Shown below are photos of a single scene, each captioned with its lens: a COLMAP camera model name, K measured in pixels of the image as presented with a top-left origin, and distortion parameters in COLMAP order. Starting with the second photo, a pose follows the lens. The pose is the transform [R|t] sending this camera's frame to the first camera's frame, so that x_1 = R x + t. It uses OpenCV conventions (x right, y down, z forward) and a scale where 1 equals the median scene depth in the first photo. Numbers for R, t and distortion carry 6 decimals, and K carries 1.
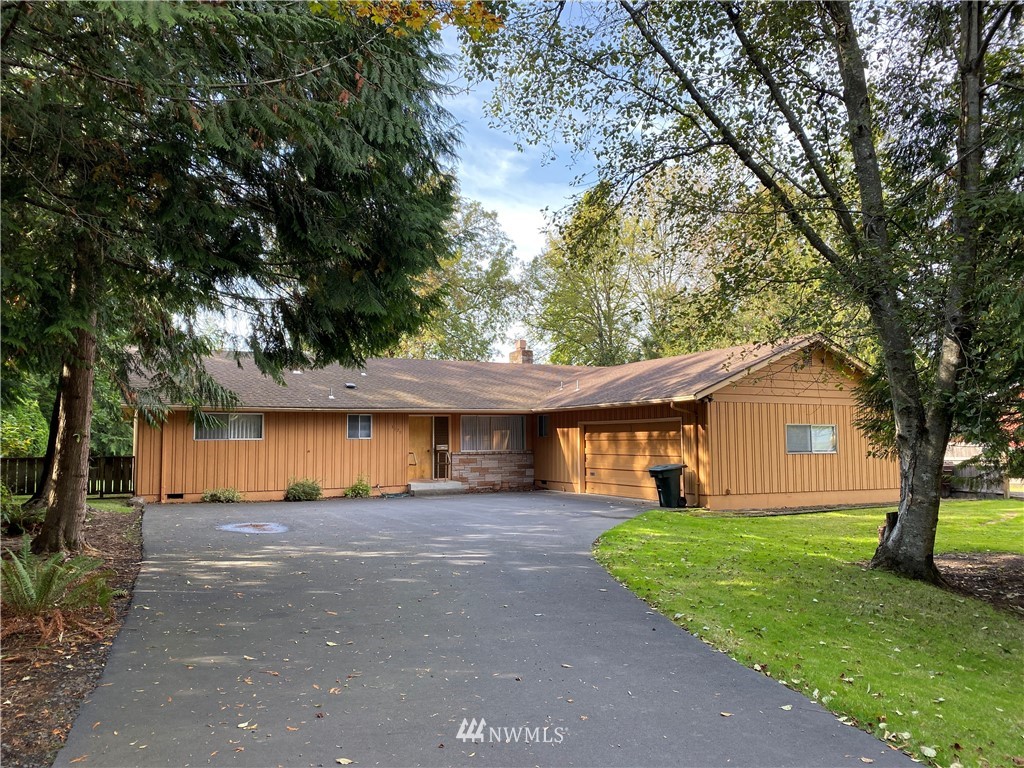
lens RADIAL K [[783.2, 0, 511.4], [0, 783.2, 378.8], [0, 0, 1]] dist [0.078775, -0.098777]
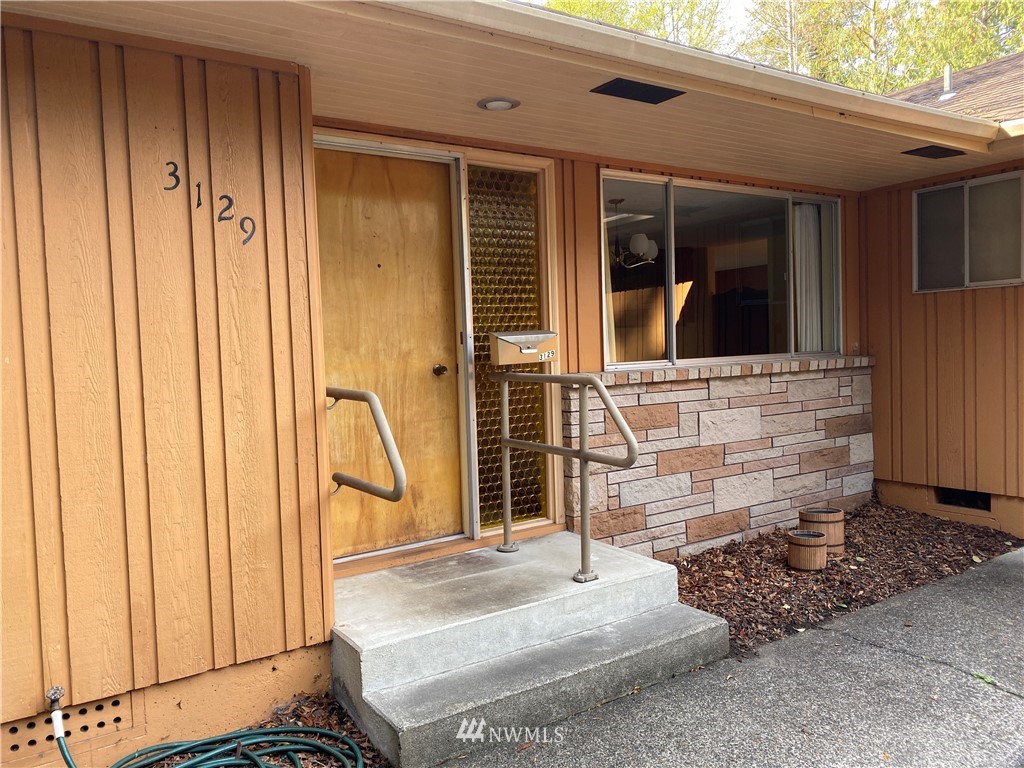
lens RADIAL K [[783.2, 0, 511.4], [0, 783.2, 378.8], [0, 0, 1]] dist [0.078775, -0.098777]
pose [[0.988405, -0.032572, 0.148307, -0.114817], [0.014801, 0.992737, 0.119390, 0.073388], [-0.151119, -0.115811, 0.981708, 0.830838]]
